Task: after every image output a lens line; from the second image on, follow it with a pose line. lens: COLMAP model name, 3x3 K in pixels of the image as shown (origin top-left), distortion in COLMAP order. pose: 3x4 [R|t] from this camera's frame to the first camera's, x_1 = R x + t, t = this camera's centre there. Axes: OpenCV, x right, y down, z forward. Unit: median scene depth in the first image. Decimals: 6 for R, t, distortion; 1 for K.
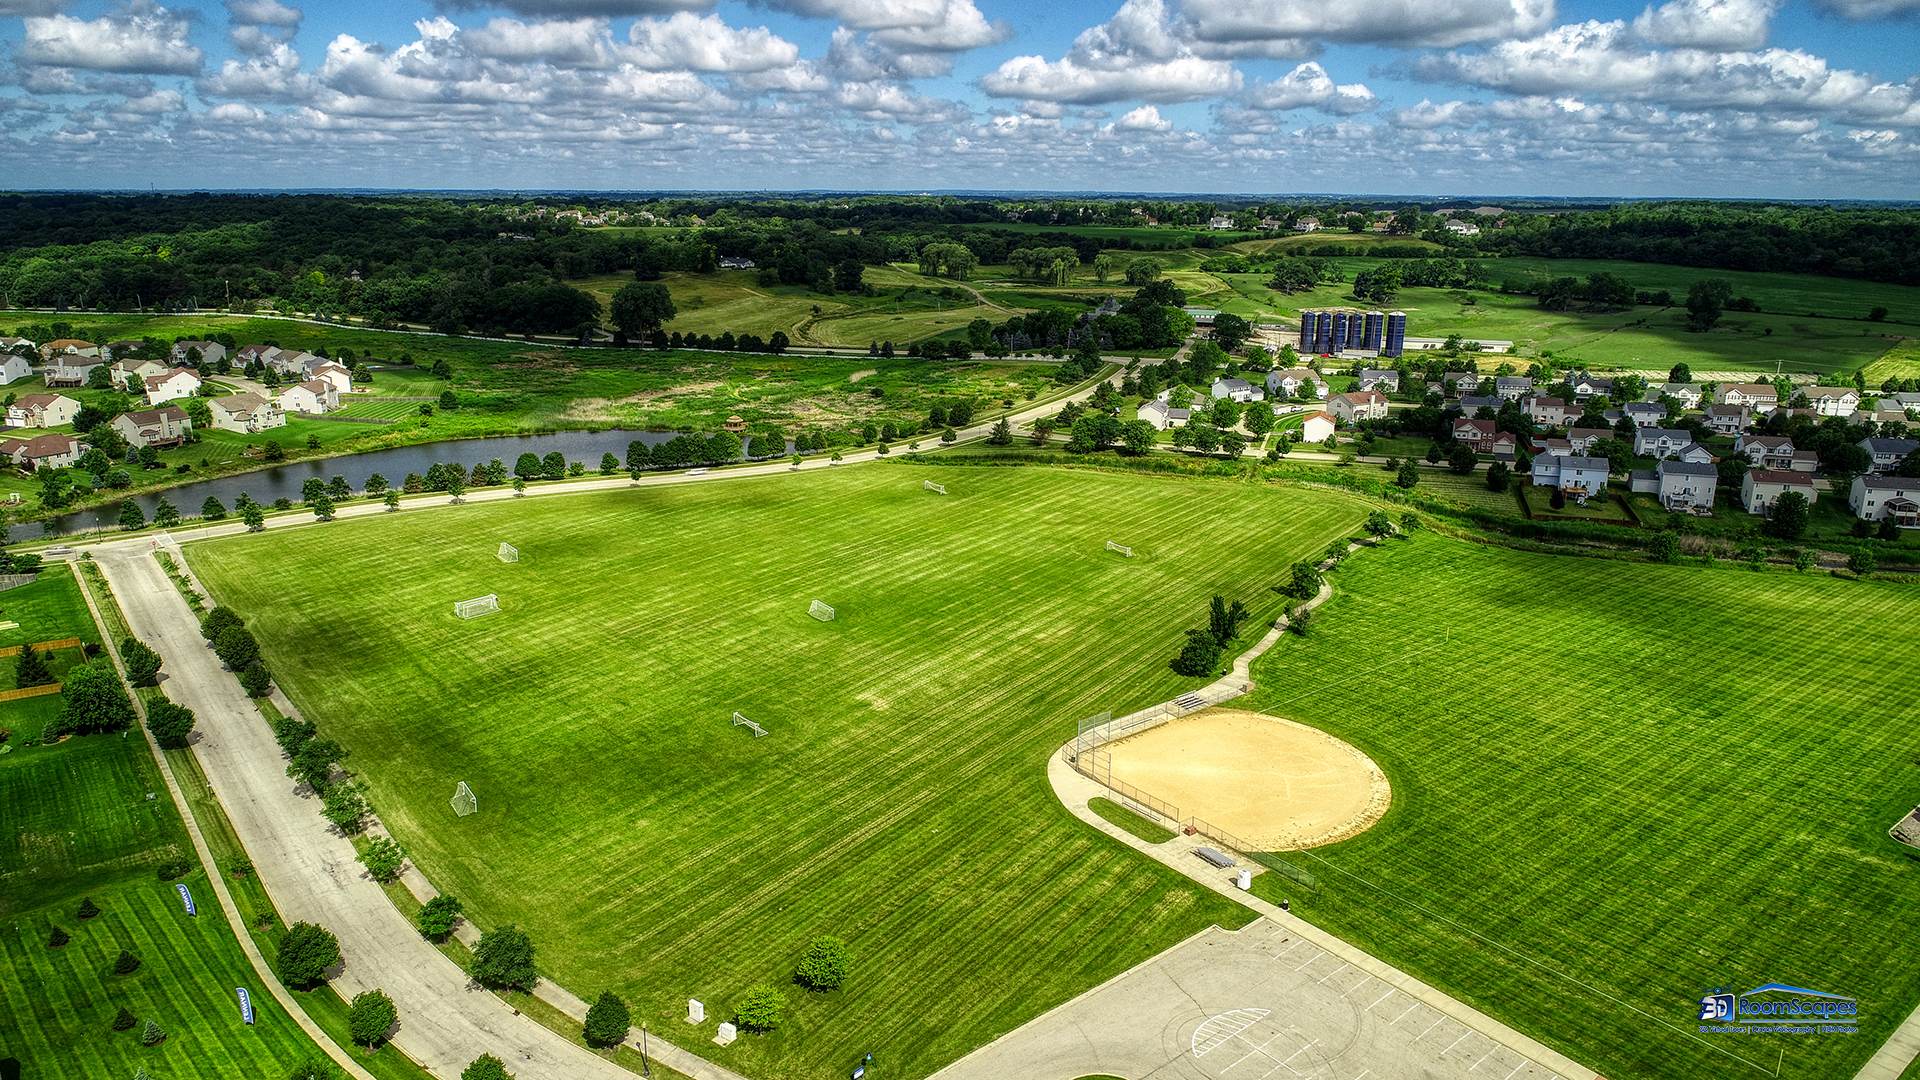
lens RADIAL K [[1377.6, 0, 960.0], [0, 1377.6, 540.0], [0, 0, 1]] dist [-0.000480, -0.001481]
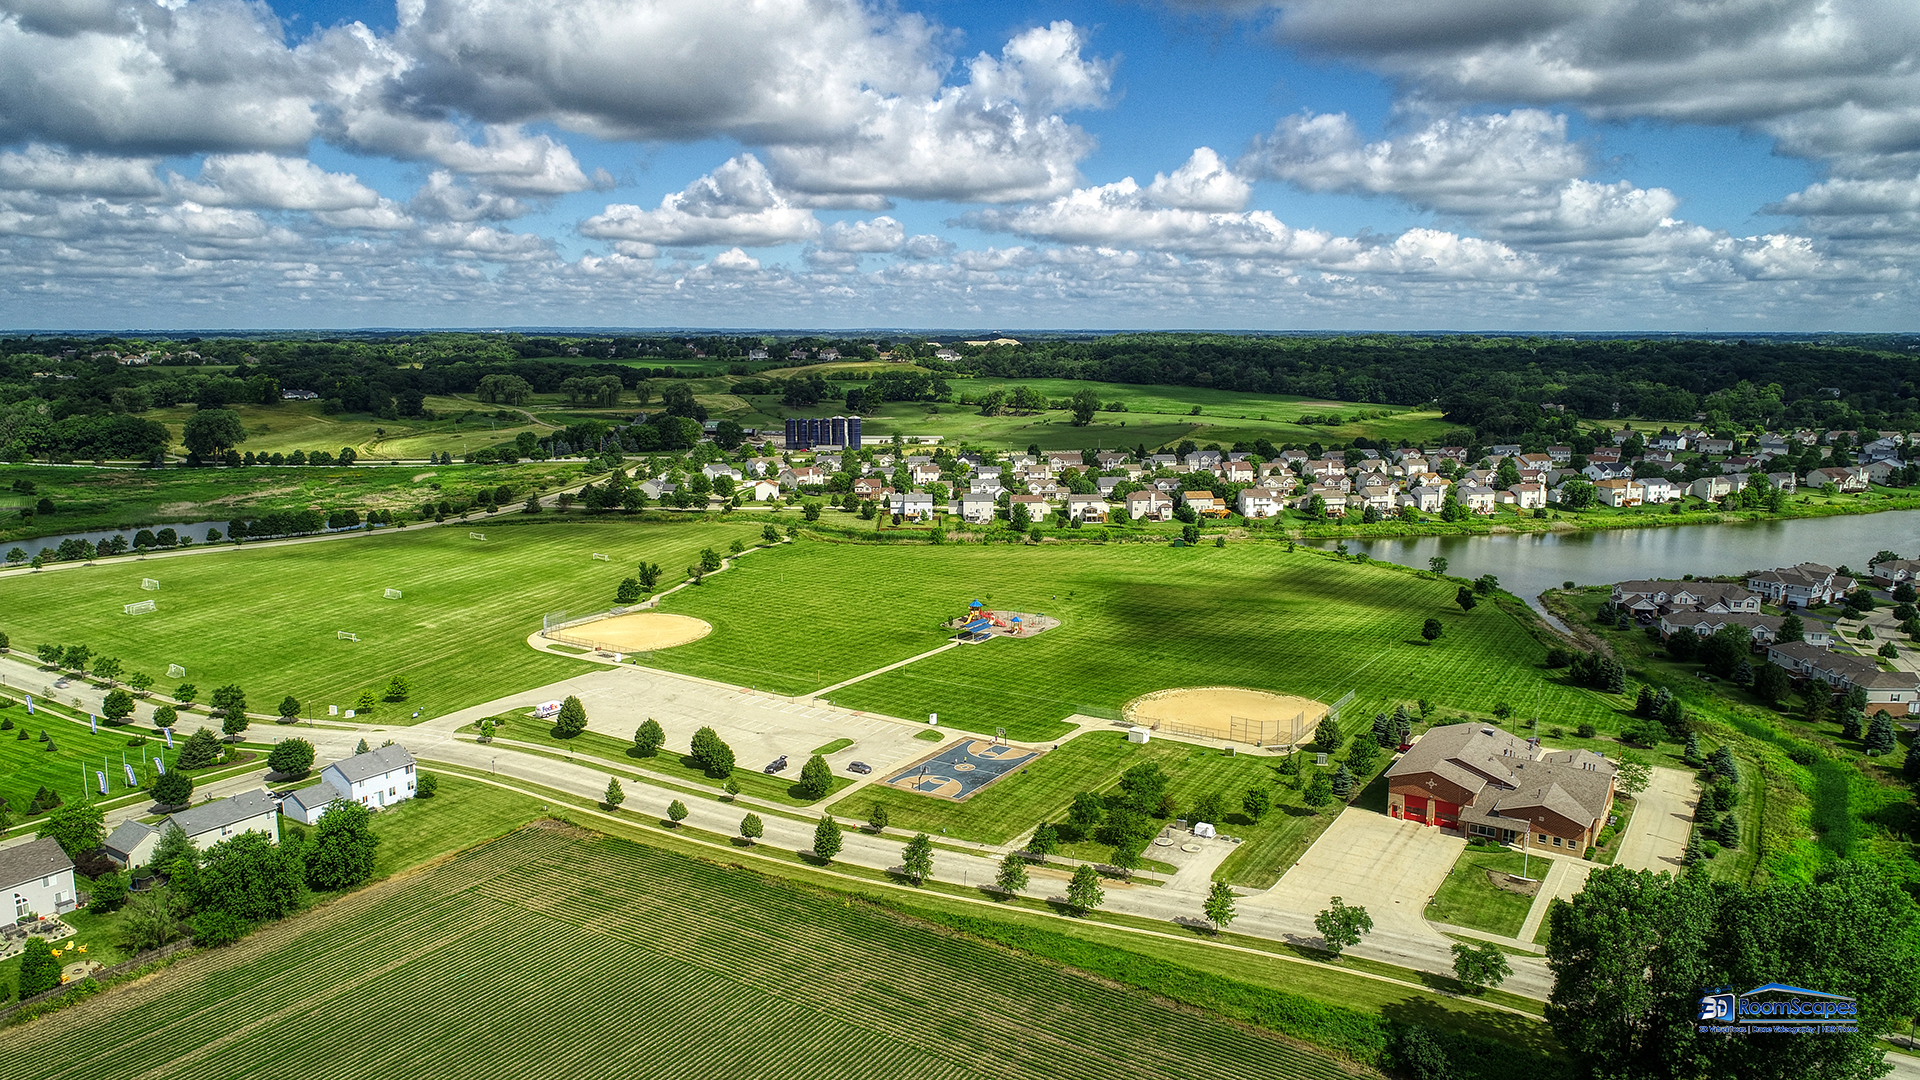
lens RADIAL K [[1377.6, 0, 960.0], [0, 1377.6, 540.0], [0, 0, 1]] dist [-0.000480, -0.001481]
pose [[0.956392, -0.050416, 0.287703, 0.026012], [0.077468, 0.993498, -0.083425, 0.065357], [-0.281626, 0.102075, 0.954079, -0.256608]]
